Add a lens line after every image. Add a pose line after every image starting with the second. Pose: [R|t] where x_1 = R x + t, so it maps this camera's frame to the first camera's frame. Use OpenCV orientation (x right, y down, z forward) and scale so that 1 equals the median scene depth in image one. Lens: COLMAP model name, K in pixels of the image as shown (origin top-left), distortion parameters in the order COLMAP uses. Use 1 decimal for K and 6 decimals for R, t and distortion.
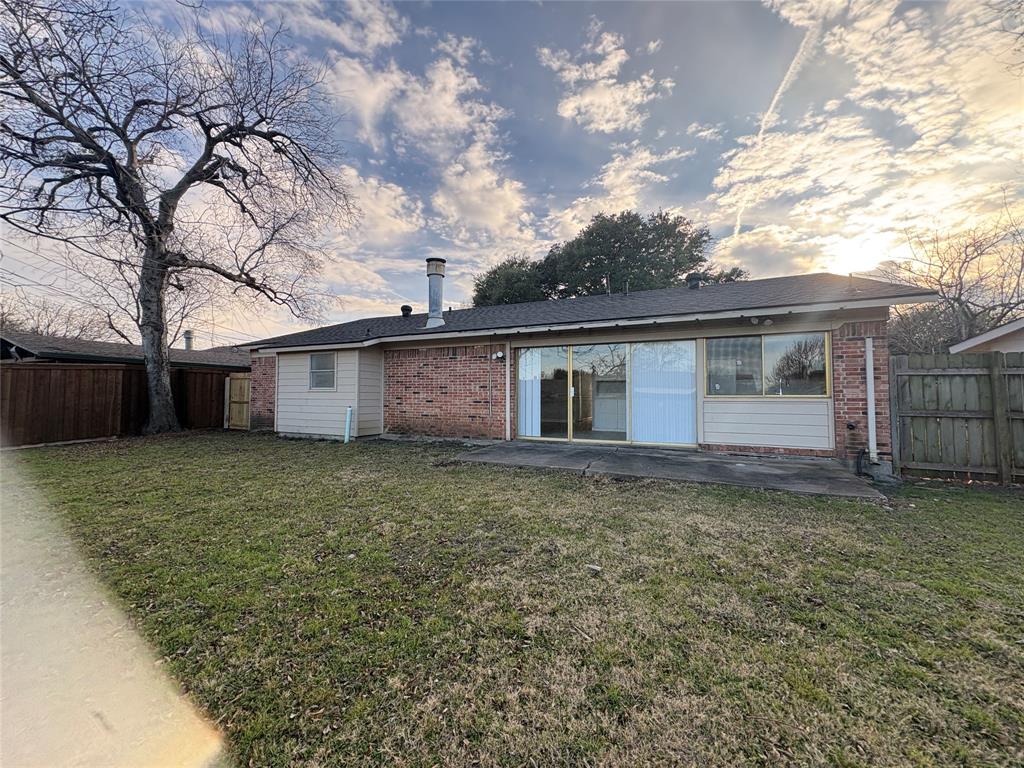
lens RADIAL K [[406.9, 0, 511.4], [0, 406.9, 383.1], [0, 0, 1]] dist [0.000291, 0.000744]
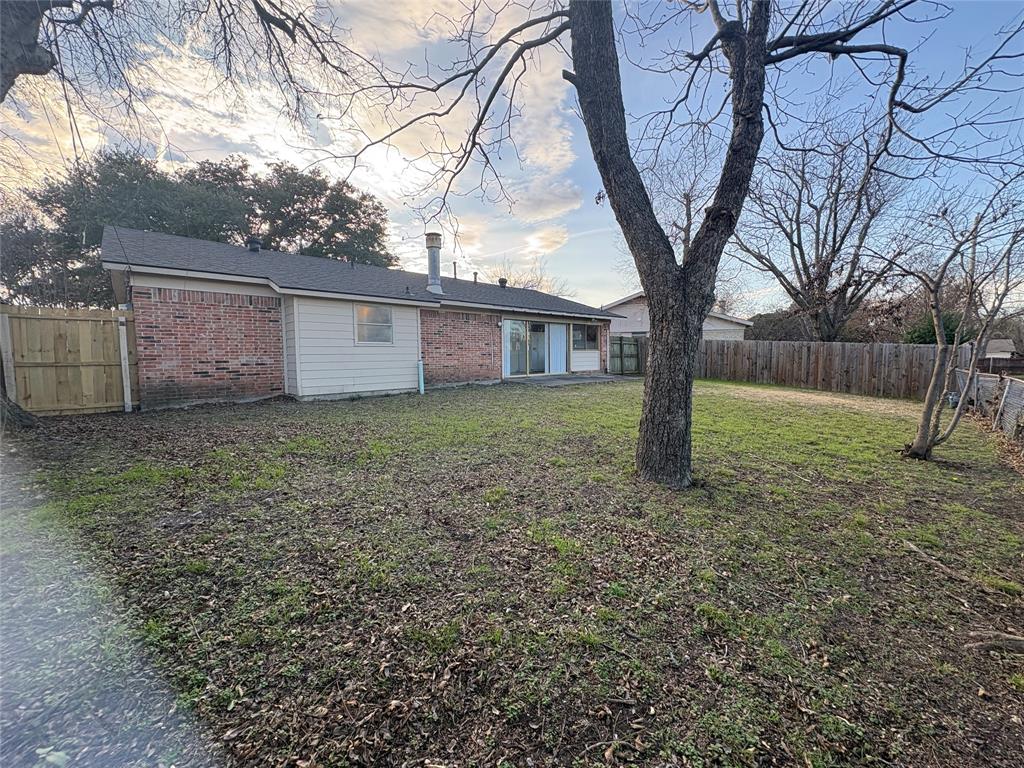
lens RADIAL K [[406.9, 0, 511.9], [0, 406.9, 384.4], [0, 0, 1]] dist [0.000291, 0.000744]
pose [[0.355515, -0.079439, 0.931289, -1.008130], [-0.027467, 0.995063, 0.095364, 0.008022], [-0.934267, -0.059484, 0.351578, 0.294640]]
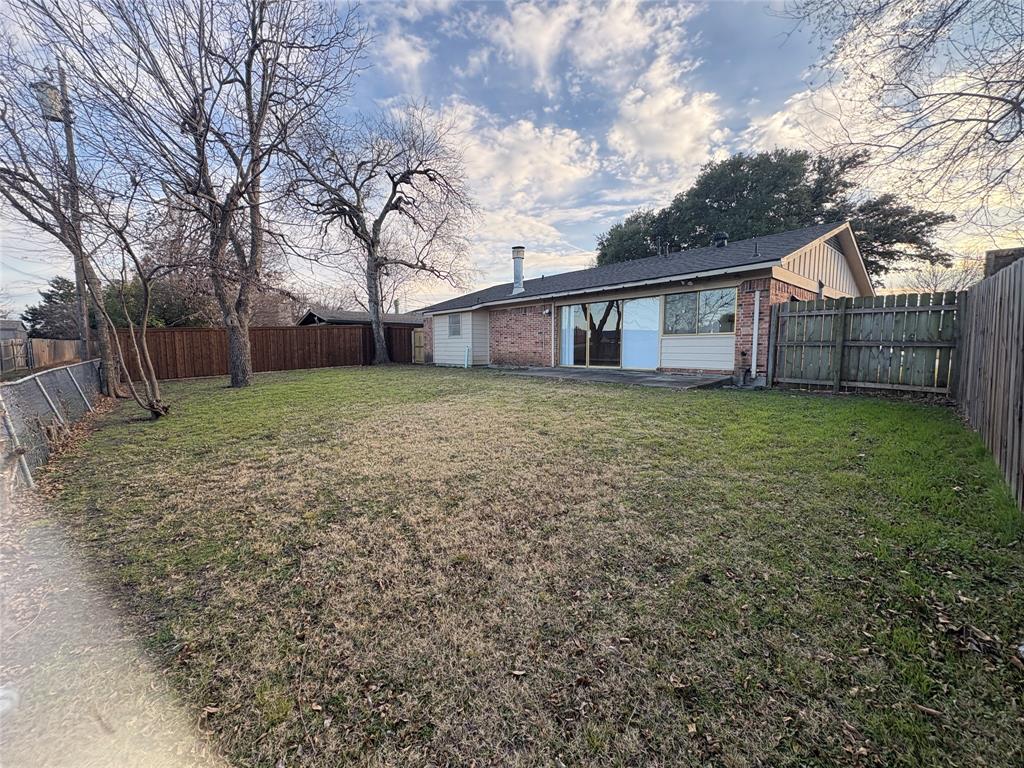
lens RADIAL K [[406.9, 0, 509.6], [0, 406.9, 379.3], [0, 0, 1]] dist [0.000291, 0.000744]
pose [[0.910132, 0.025657, -0.413524, 0.336973], [0.020298, 0.994121, 0.106355, 0.013245], [0.413822, -0.105191, 0.904260, -0.327163]]
